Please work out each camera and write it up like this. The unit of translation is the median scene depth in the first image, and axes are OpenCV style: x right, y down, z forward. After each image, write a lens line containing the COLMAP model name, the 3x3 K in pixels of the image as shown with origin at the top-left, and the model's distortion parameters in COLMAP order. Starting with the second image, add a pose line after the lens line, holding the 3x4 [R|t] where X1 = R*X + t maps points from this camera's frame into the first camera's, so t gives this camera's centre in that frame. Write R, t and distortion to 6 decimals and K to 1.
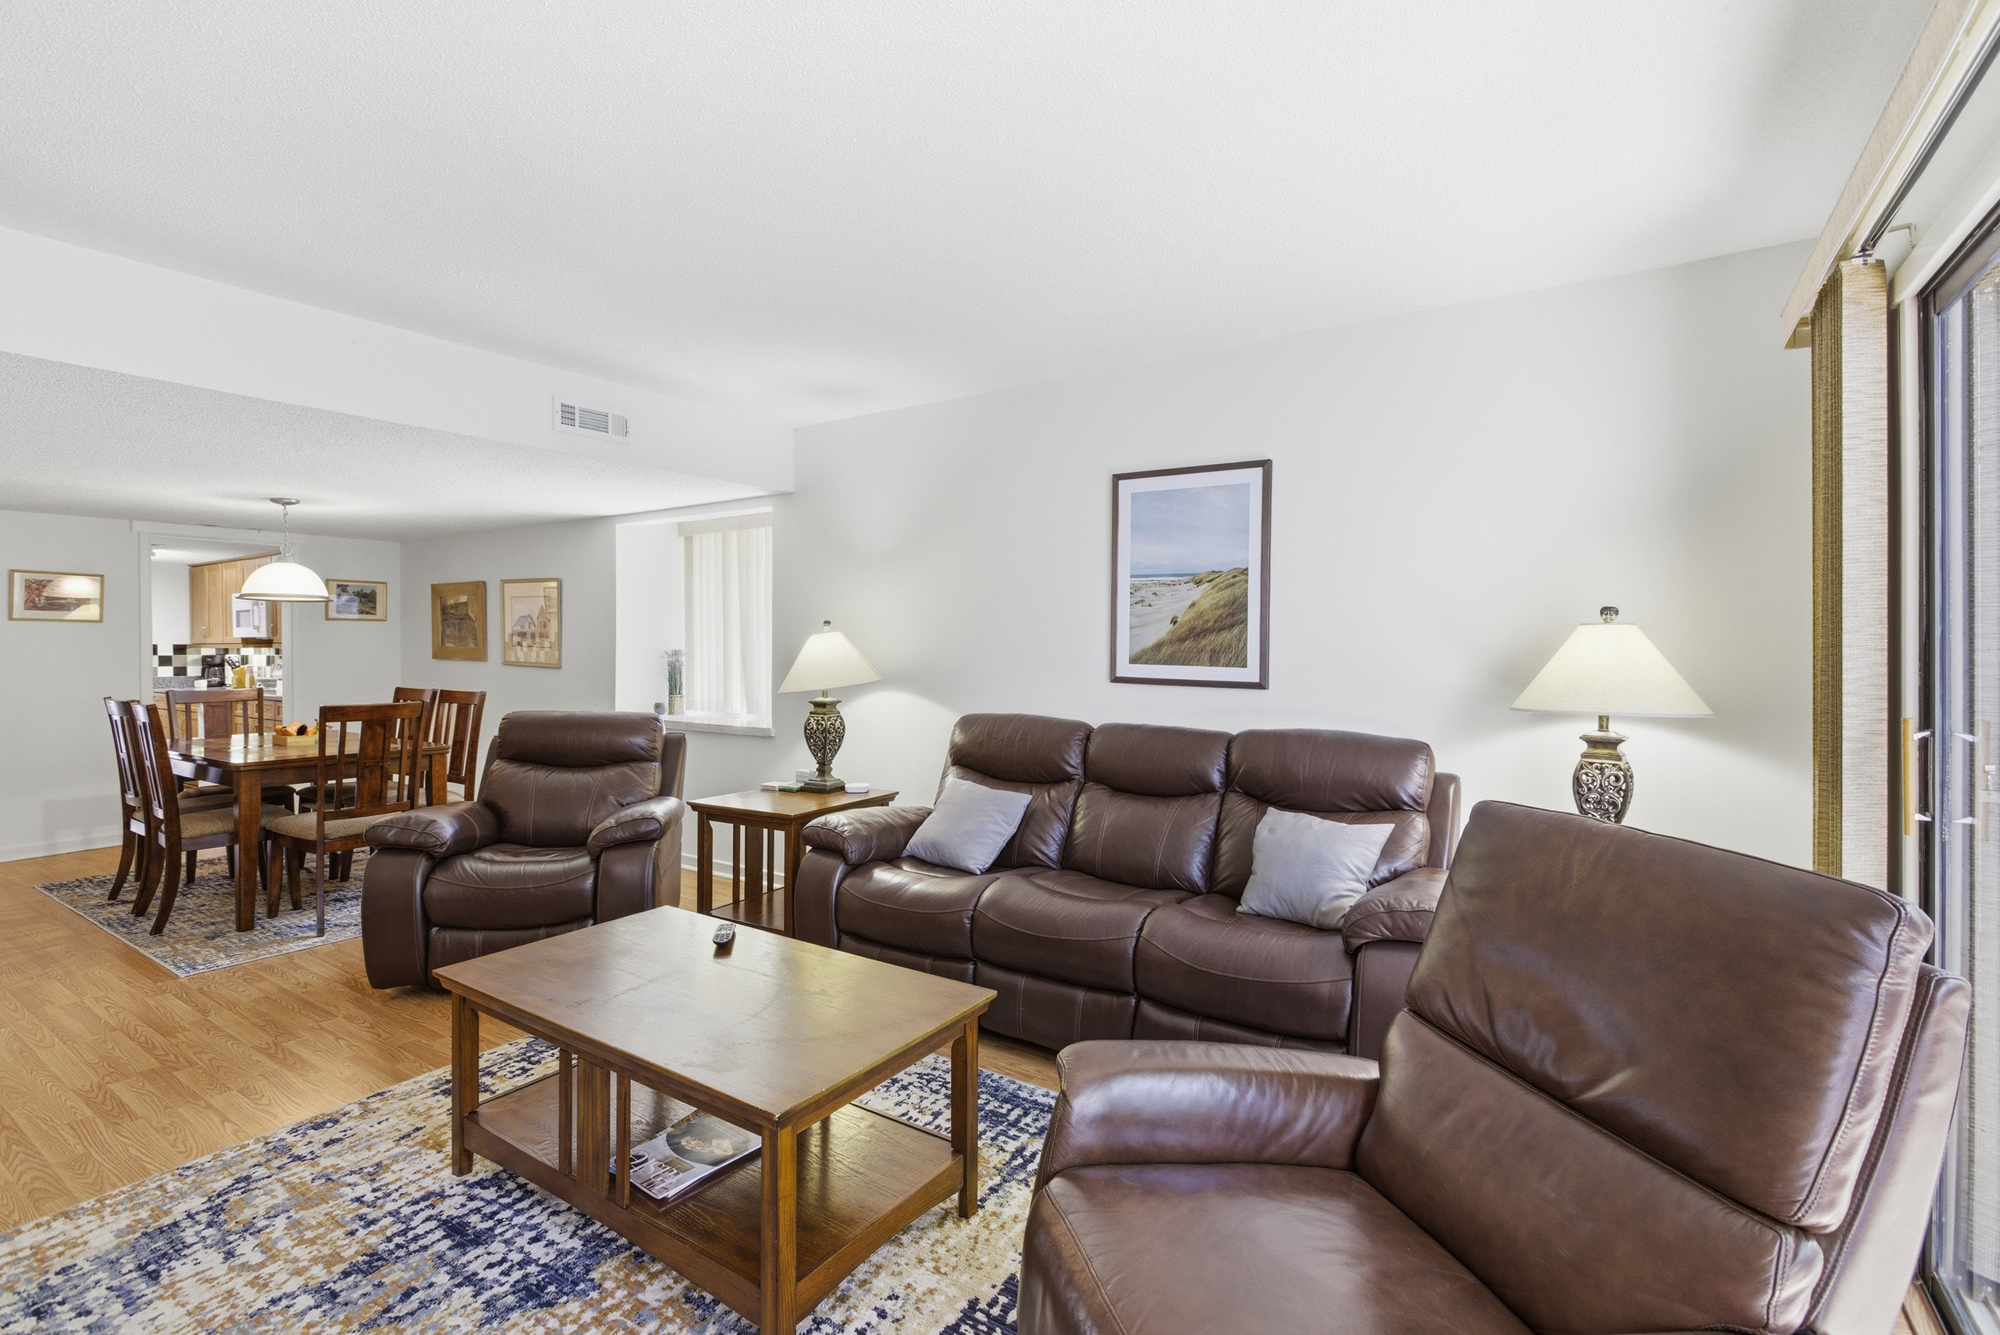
lens RADIAL K [[907.4, 0, 997.5], [0, 907.4, 646.6], [0, 0, 1]] dist [0.000144, -0.000887]
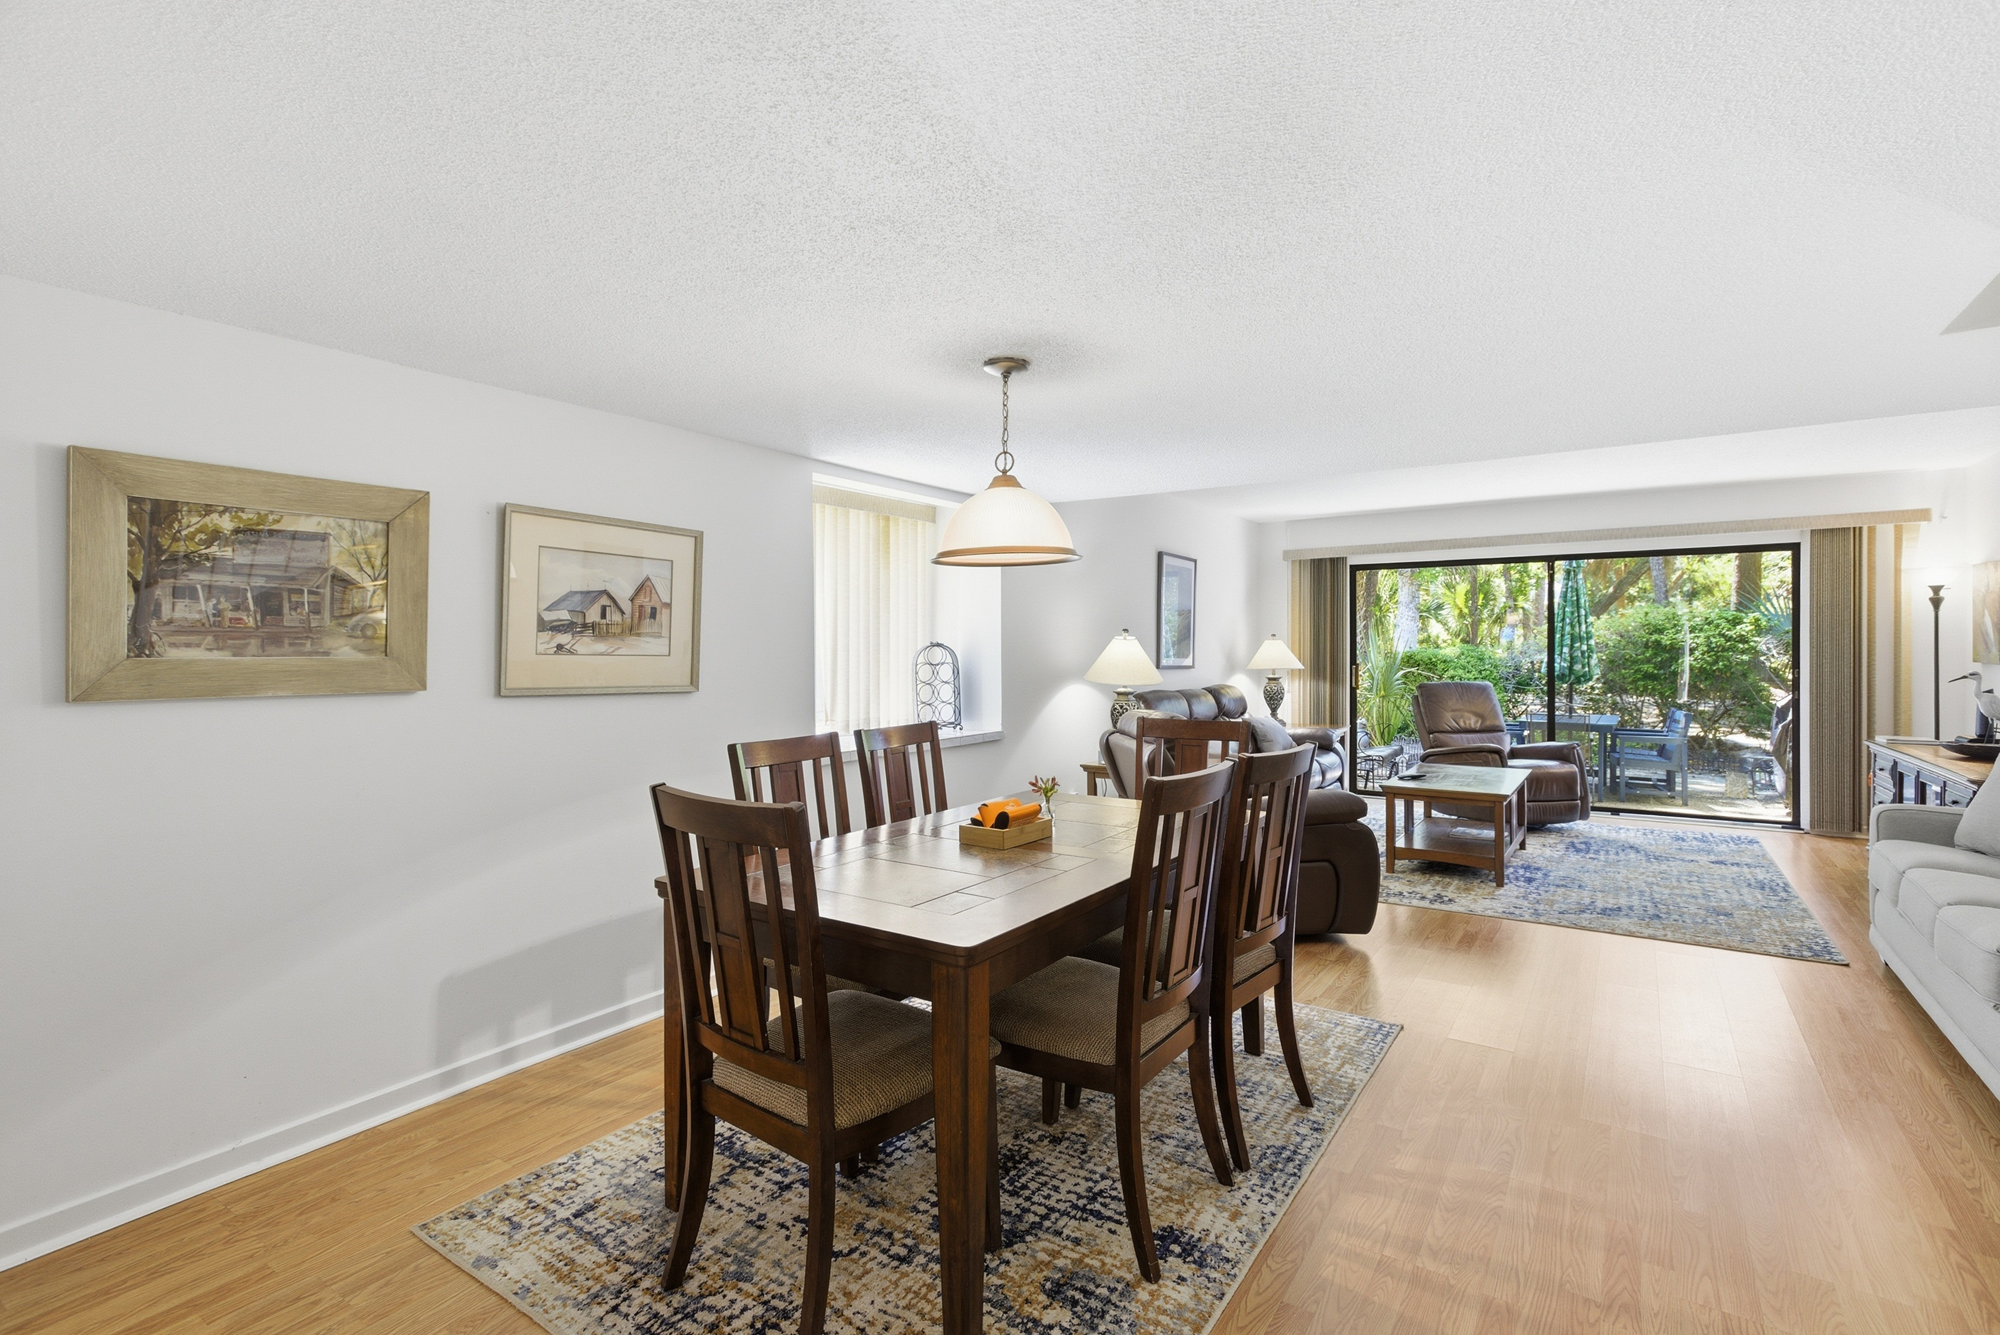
lens RADIAL K [[907.4, 0, 992.0], [0, 907.4, 678.1], [0, 0, 1]] dist [0.000144, -0.000887]
pose [[0.033419, -0.037320, 0.998744, -1.001376], [0.001639, 0.999303, 0.037286, -0.005296], [-0.999440, 0.000391, 0.033457, 0.770132]]
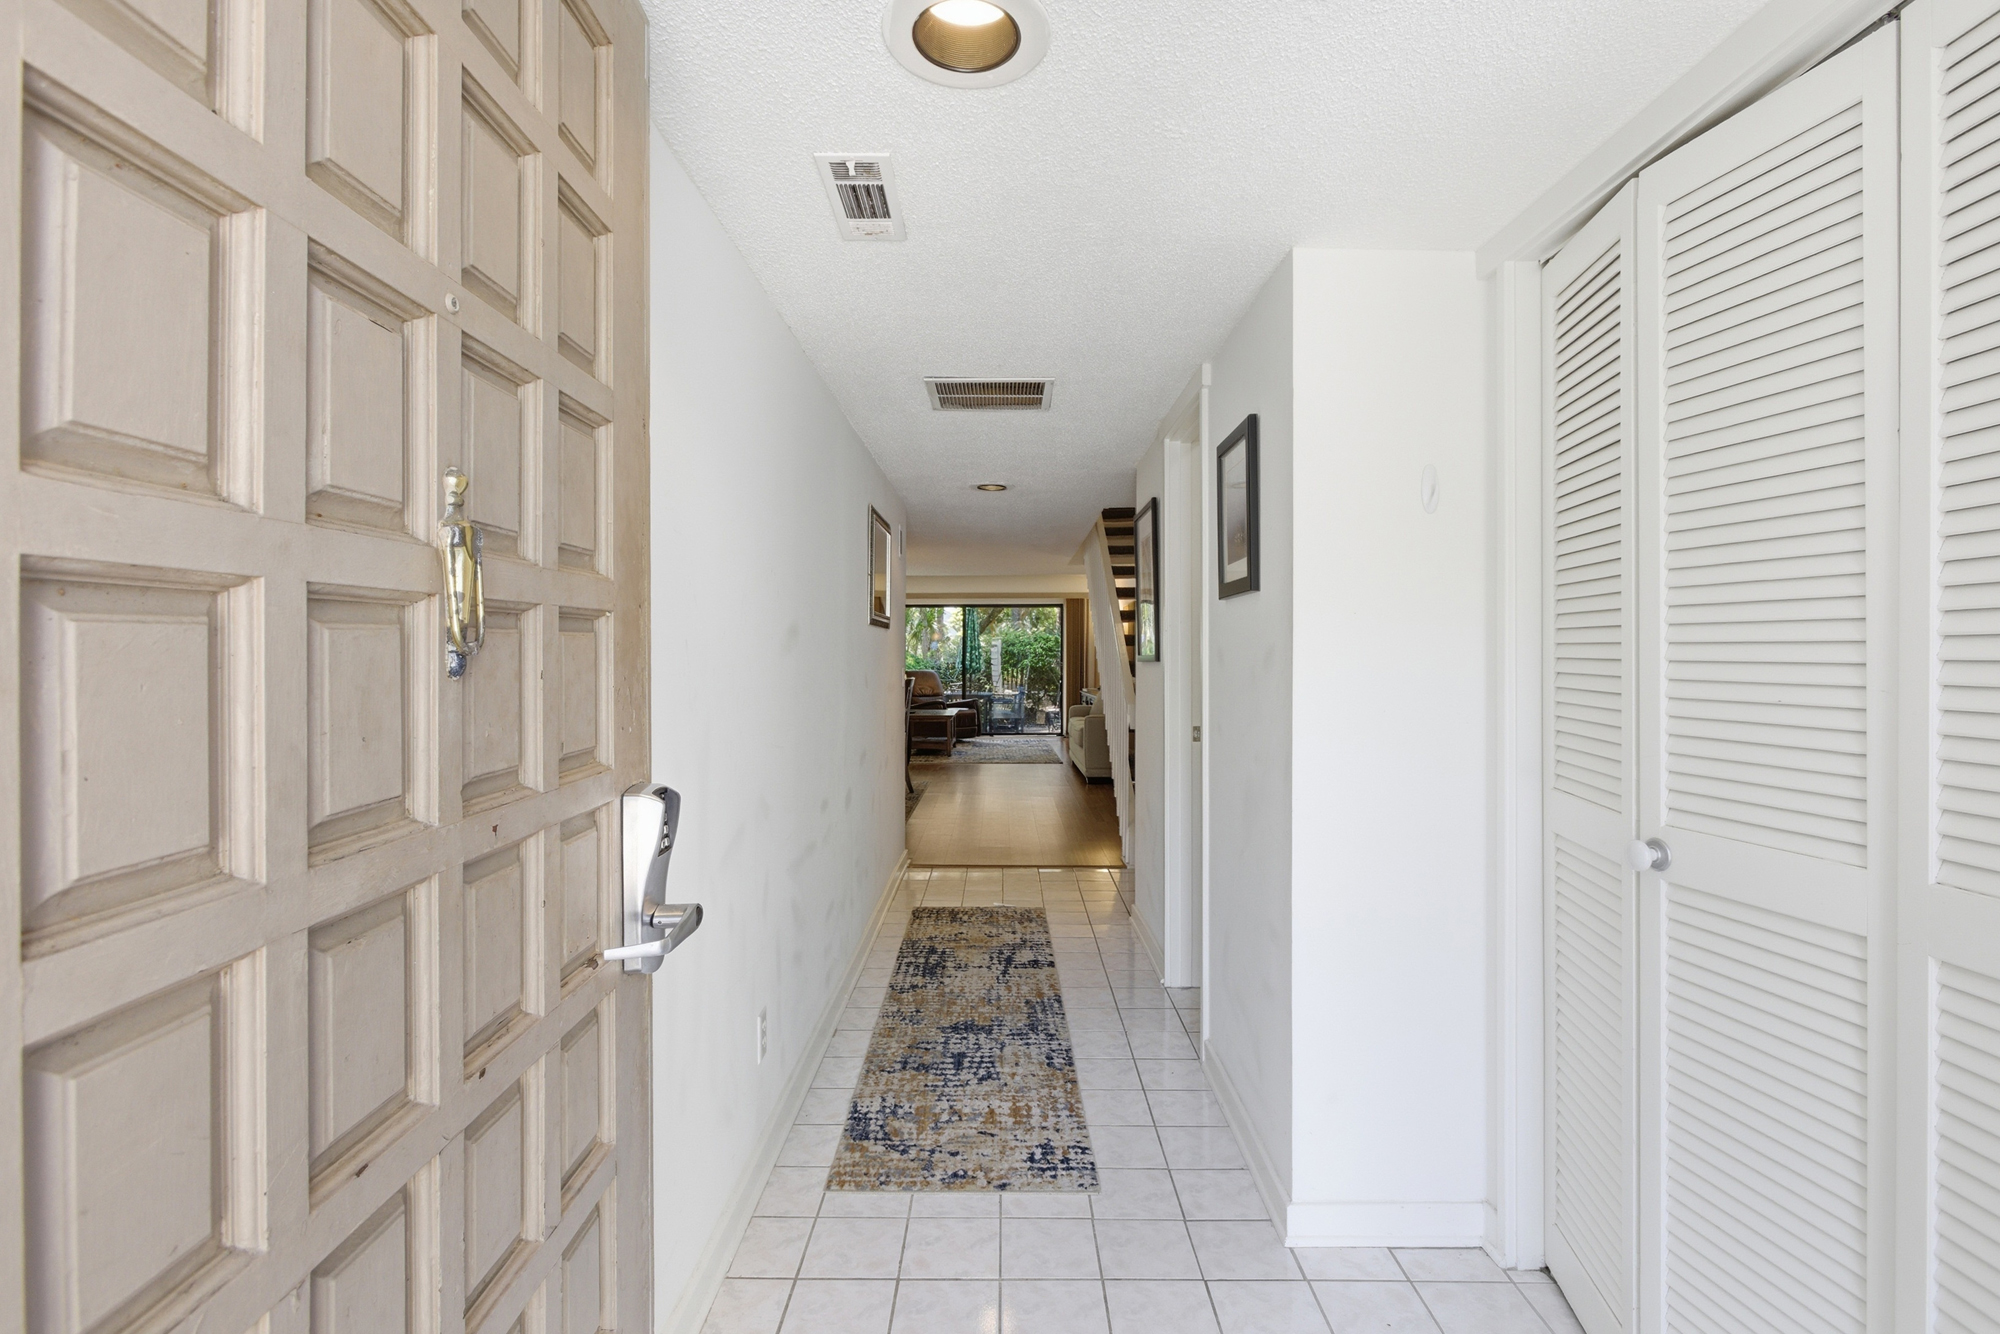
lens RADIAL K [[907.4, 0, 1001.9], [0, 907.4, 658.4], [0, 0, 1]] dist [0.000144, -0.000887]
pose [[-0.546168, -0.006500, 0.837651, -1.665151], [-0.004933, 0.999978, 0.004544, 0.003744], [-0.837661, -0.001650, -0.546188, 1.190513]]
